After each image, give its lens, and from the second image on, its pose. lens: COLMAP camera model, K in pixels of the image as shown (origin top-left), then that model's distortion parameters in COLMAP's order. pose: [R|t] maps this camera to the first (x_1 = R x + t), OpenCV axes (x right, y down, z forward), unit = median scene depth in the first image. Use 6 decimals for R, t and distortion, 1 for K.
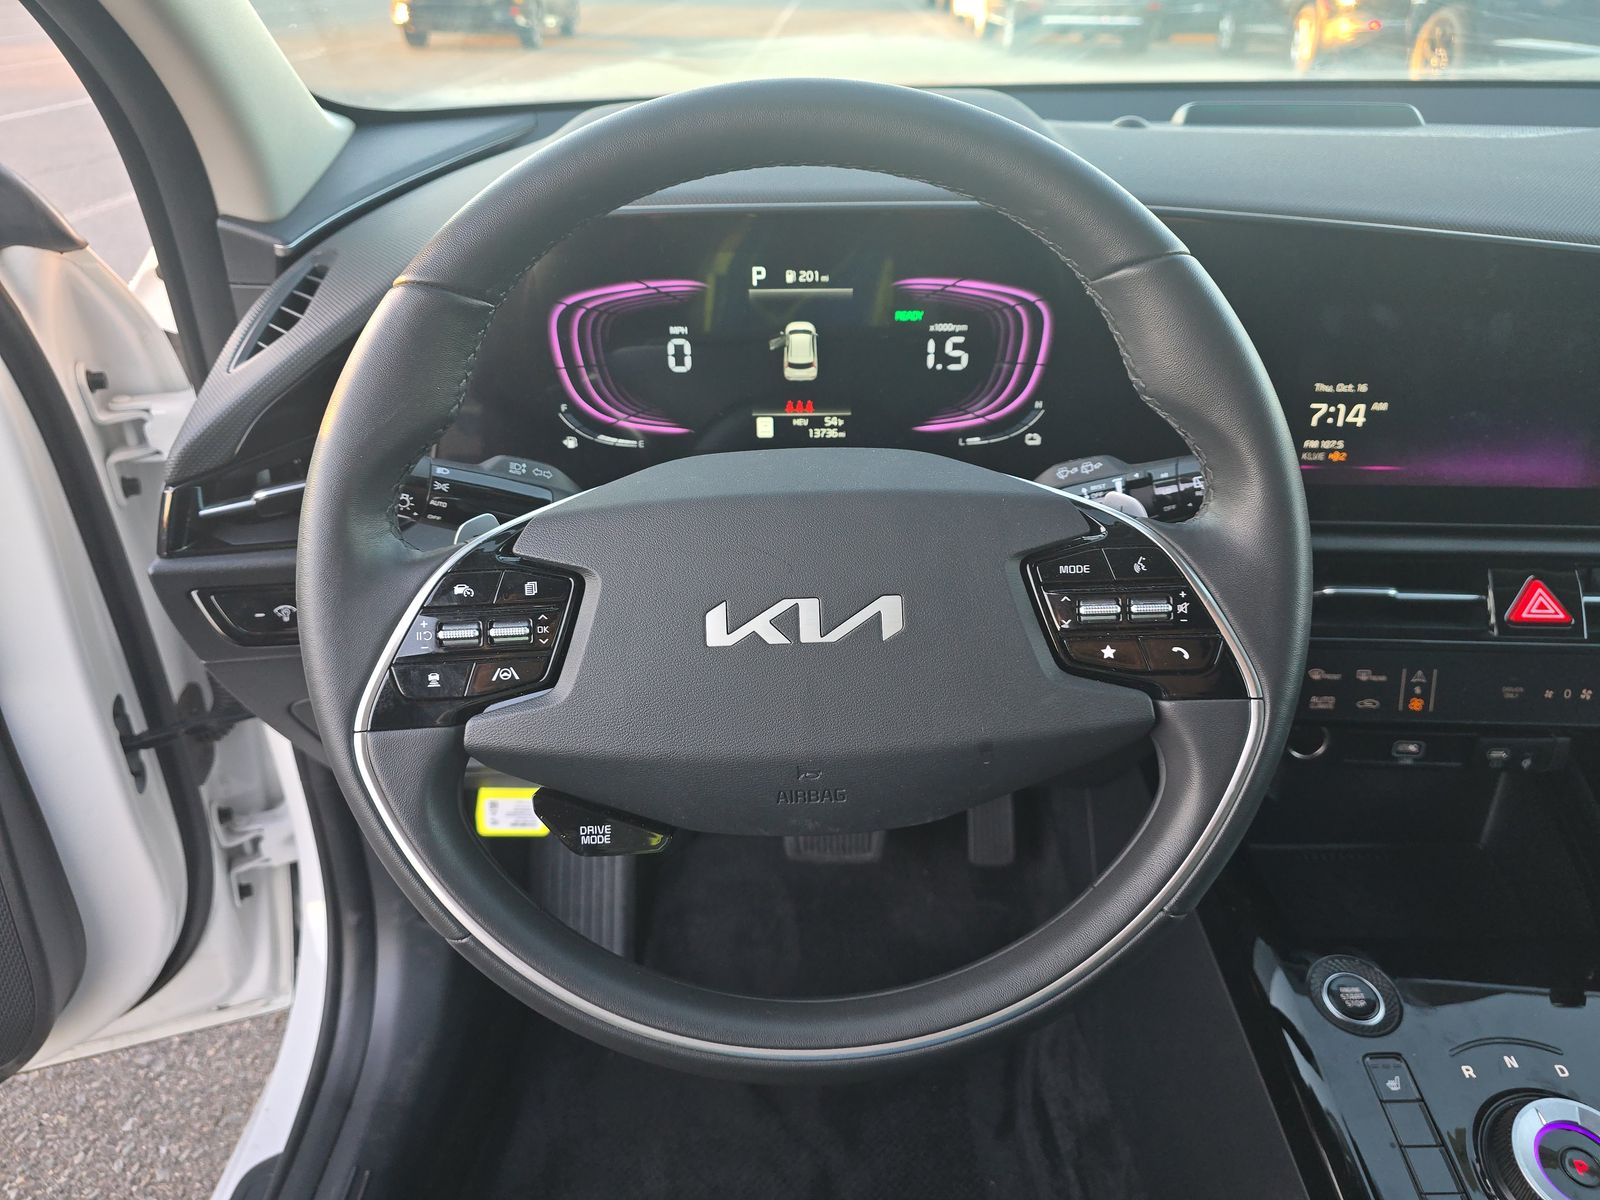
lens RADIAL K [[1081.8, 0, 787.7], [0, 1081.8, 595.6], [0, 0, 1]] dist [0.039963, -0.032067]
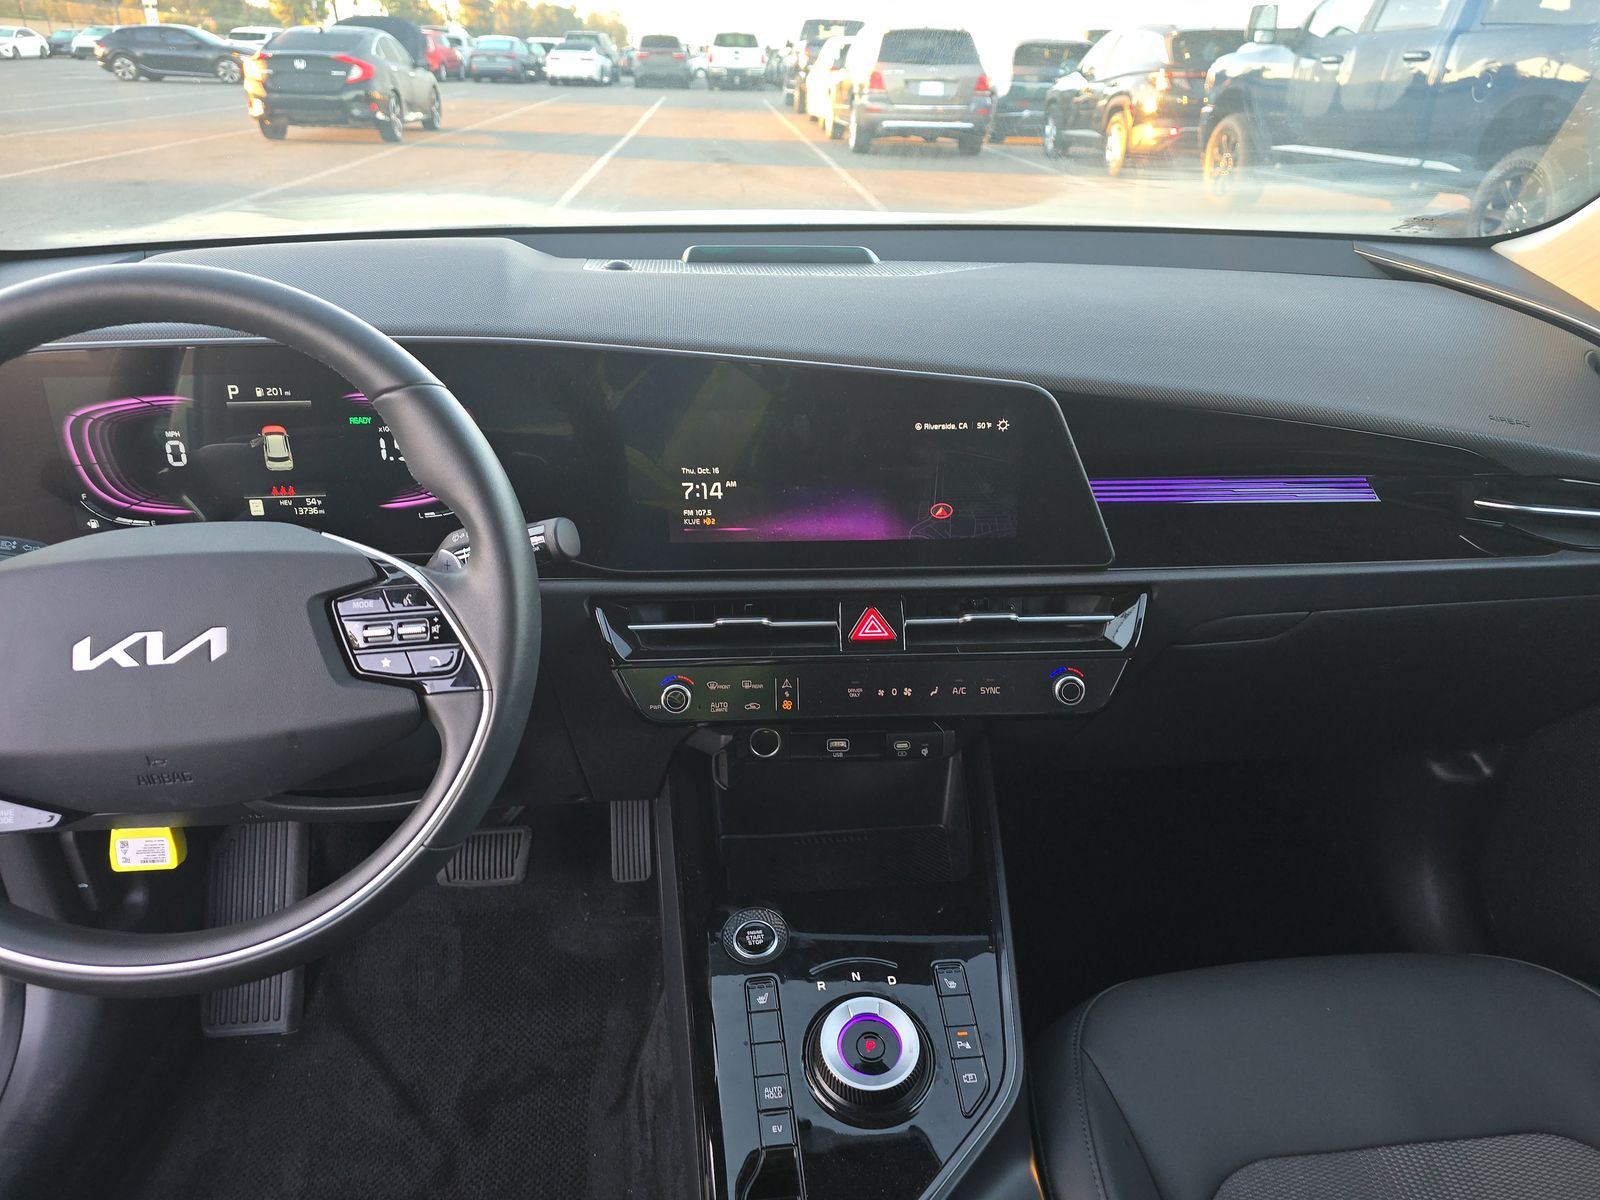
lens RADIAL K [[1081.8, 0, 808.7], [0, 1081.8, 586.6], [0, 0, 1]] dist [0.039963, -0.032067]
pose [[0.994354, -0.031302, 0.101392, 0.497943], [0.038704, 0.996662, -0.071880, 0.054143], [-0.098803, 0.075398, 0.992246, -0.327374]]
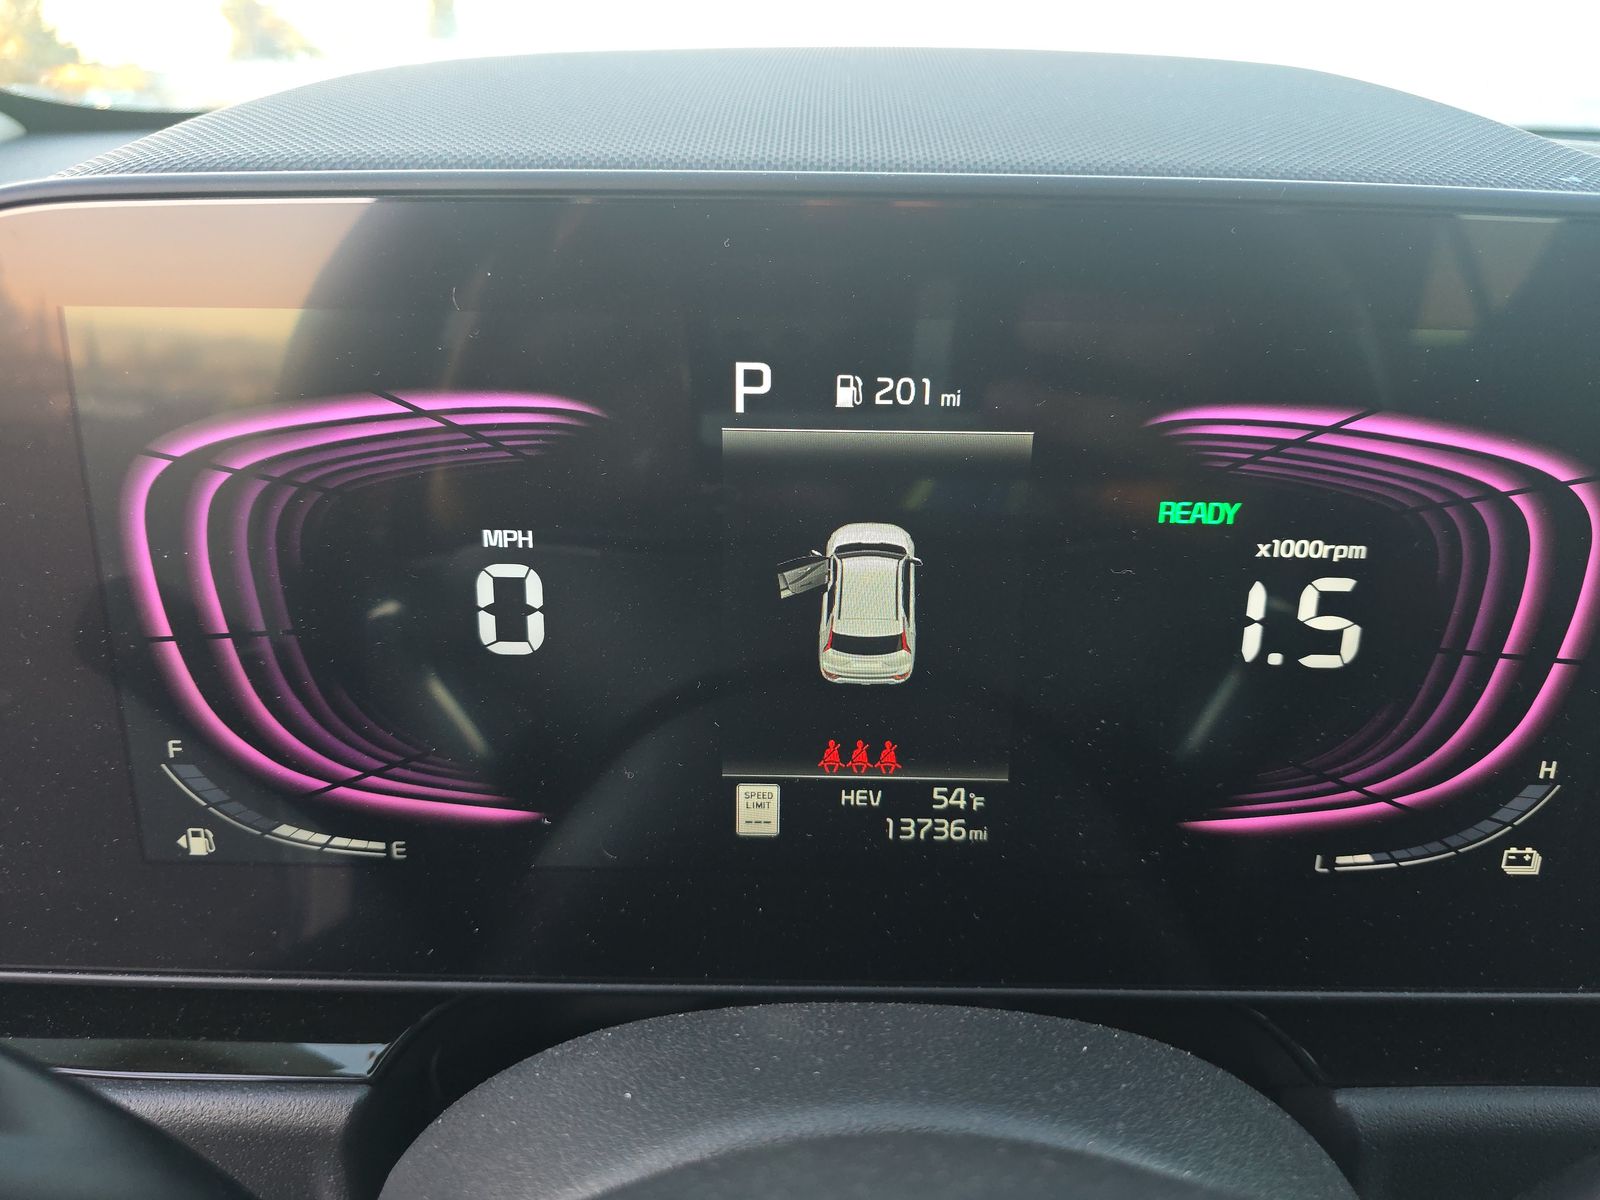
lens RADIAL K [[1081.8, 0, 792.4], [0, 1081.8, 588.3], [0, 0, 1]] dist [0.039963, -0.032067]
pose [[0.999694, 0.024244, 0.004942, -0.013975], [-0.023327, 0.990098, -0.138426, -0.181928], [-0.008249, 0.138268, 0.990360, 0.658082]]
